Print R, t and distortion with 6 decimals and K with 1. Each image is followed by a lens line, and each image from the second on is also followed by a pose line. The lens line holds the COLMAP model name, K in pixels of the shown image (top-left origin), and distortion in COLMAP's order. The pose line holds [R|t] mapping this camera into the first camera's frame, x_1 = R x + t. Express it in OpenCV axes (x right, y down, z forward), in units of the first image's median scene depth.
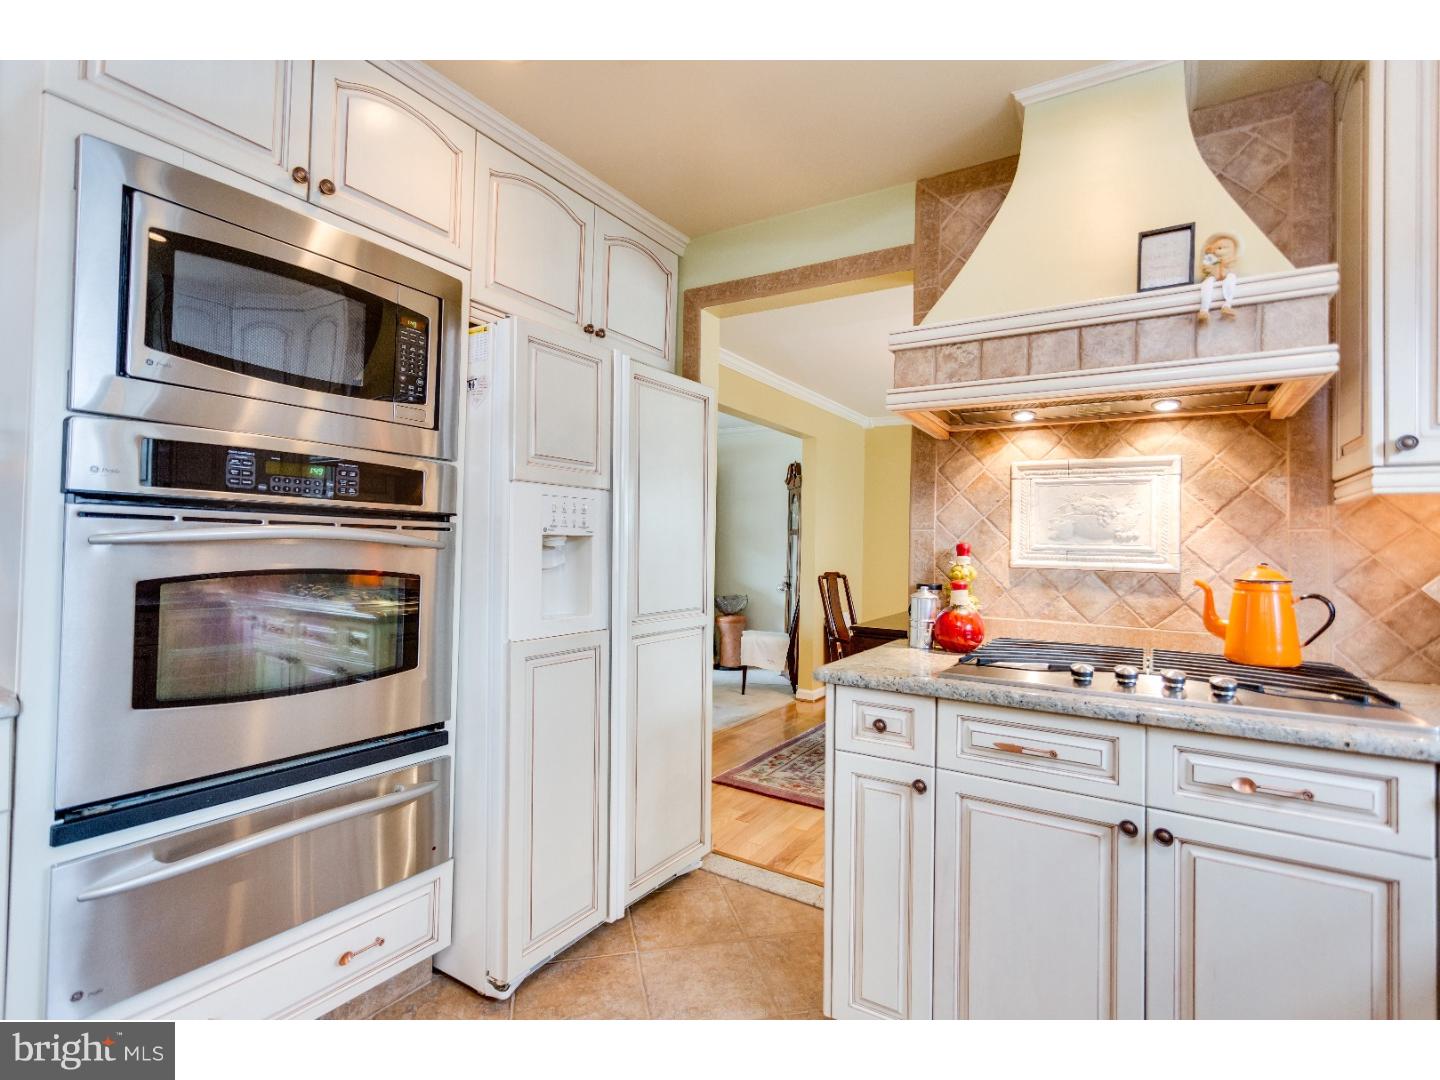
lens RADIAL K [[687.5, 0, 720.2], [0, 687.5, 535.4], [0, 0, 1]] dist [0.002892, 0.000997]
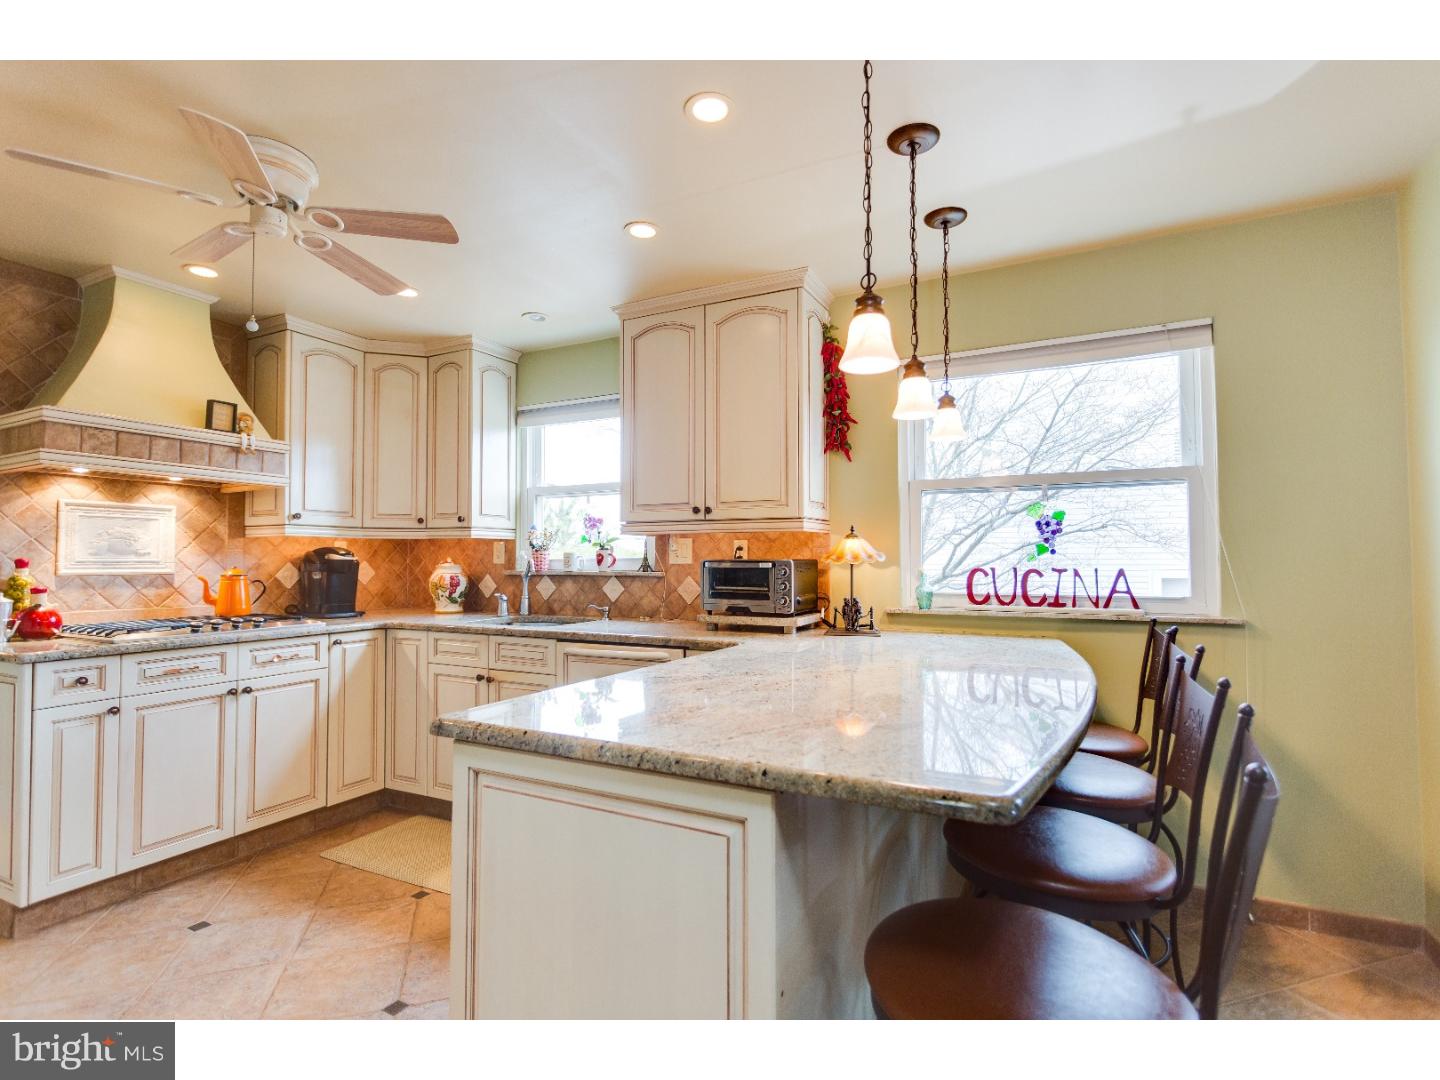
lens RADIAL K [[687.5, 0, 720.2], [0, 687.5, 535.4], [0, 0, 1]] dist [0.002892, 0.000997]
pose [[-0.086747, 0.016347, 0.996096, -1.225554], [-0.016479, 0.999705, -0.017841, -0.035310], [-0.996094, -0.017962, -0.086452, -0.230091]]
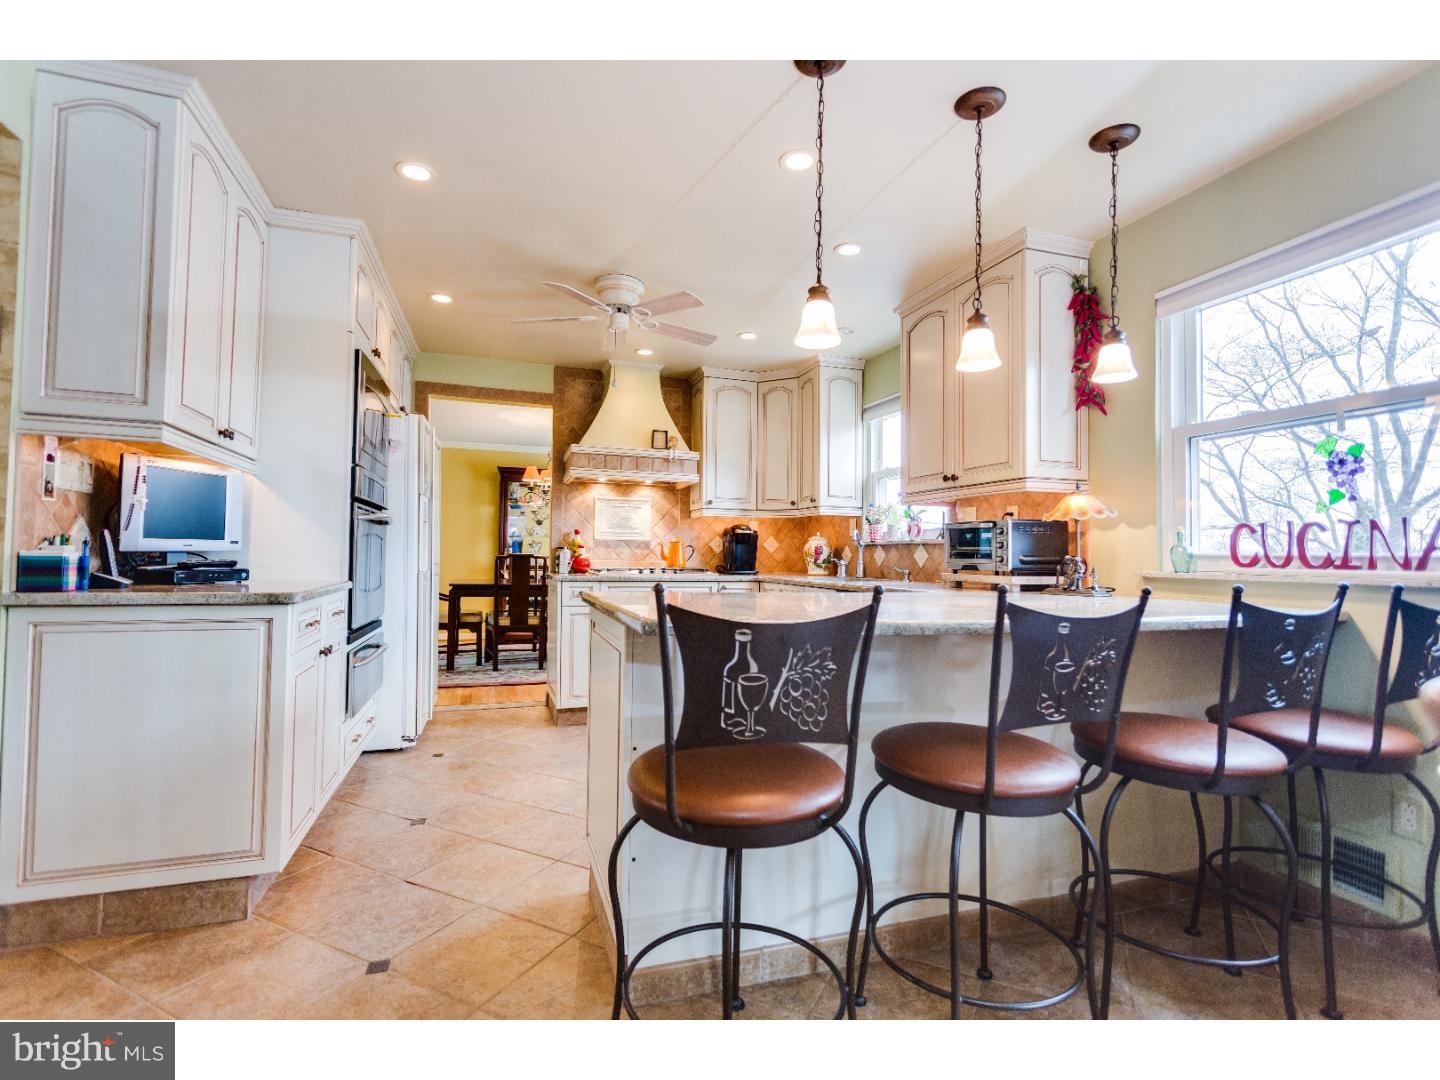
lens RADIAL K [[666.2, 0, 740.0], [0, 666.2, 529.3], [0, 0, 1]] dist [0.002267, 0.000416]
pose [[0.615398, 0.017474, 0.788023, -1.284315], [-0.011615, 0.999847, -0.013101, 0.040397], [-0.788131, -0.001091, 0.615506, -0.986907]]
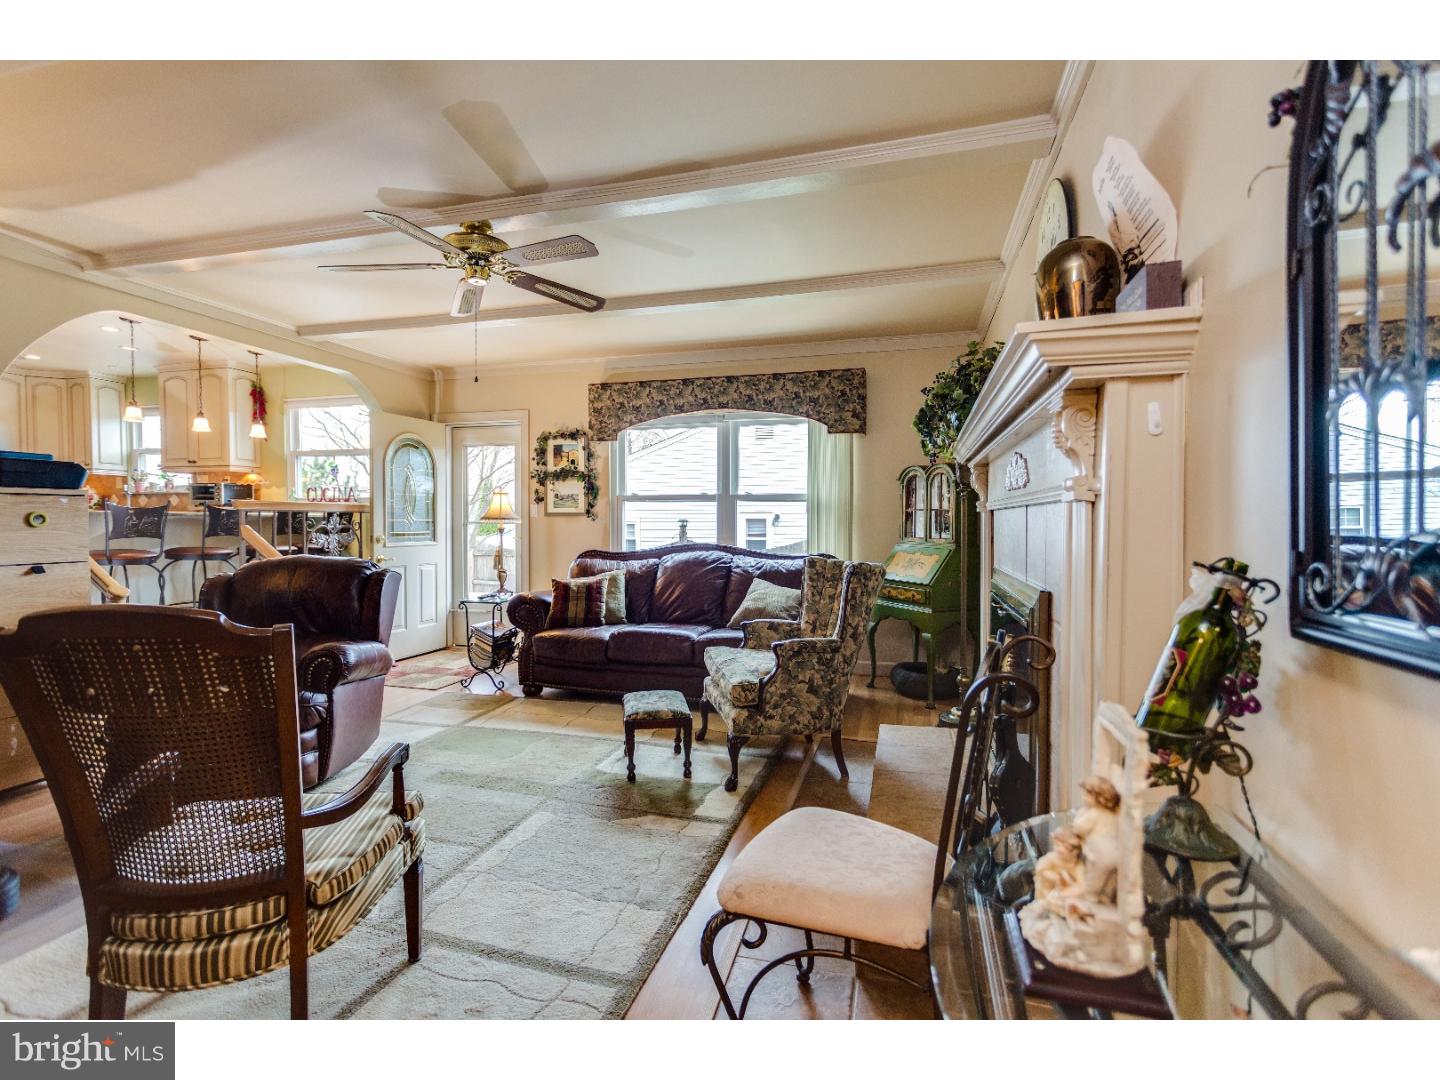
lens RADIAL K [[687.5, 0, 720.2], [0, 687.5, 535.4], [0, 0, 1]] dist [0.002892, 0.000997]
pose [[-0.281561, -0.051000, 0.958187, -4.123151], [-0.020798, 0.998676, 0.047044, 0.040333], [-0.959318, -0.006683, -0.282249, -2.098394]]
